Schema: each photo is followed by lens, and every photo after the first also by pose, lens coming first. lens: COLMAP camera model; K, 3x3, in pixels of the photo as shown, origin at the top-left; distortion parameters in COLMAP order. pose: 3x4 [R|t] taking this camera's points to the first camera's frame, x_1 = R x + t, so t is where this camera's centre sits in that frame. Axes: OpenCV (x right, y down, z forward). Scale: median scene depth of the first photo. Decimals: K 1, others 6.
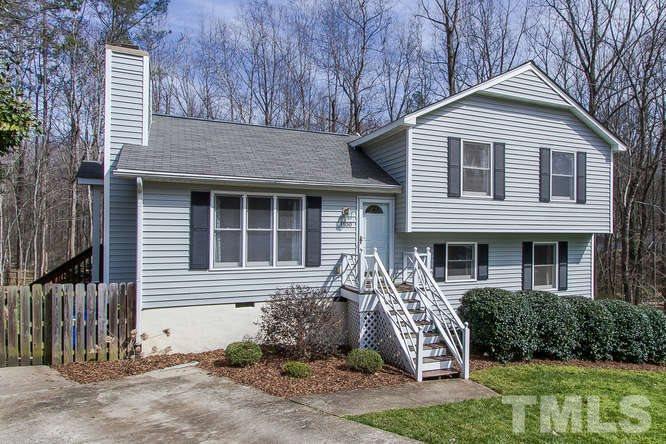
lens RADIAL K [[303.4, 0, 332.8], [0, 303.4, 228.2], [0, 0, 1]] dist [0.001251, 0.000043]
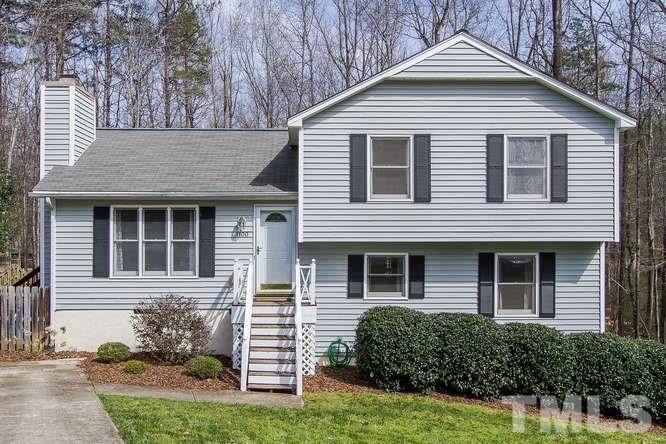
lens RADIAL K [[411.9, 0, 333.0], [0, 411.9, 228.7], [0, 0, 1]] dist [0.005257, 0.001024]
pose [[0.957801, -0.011506, -0.287203, 0.706533], [0.010388, 0.999931, -0.005415, -0.020225], [0.287245, 0.002203, 0.957855, -0.173741]]
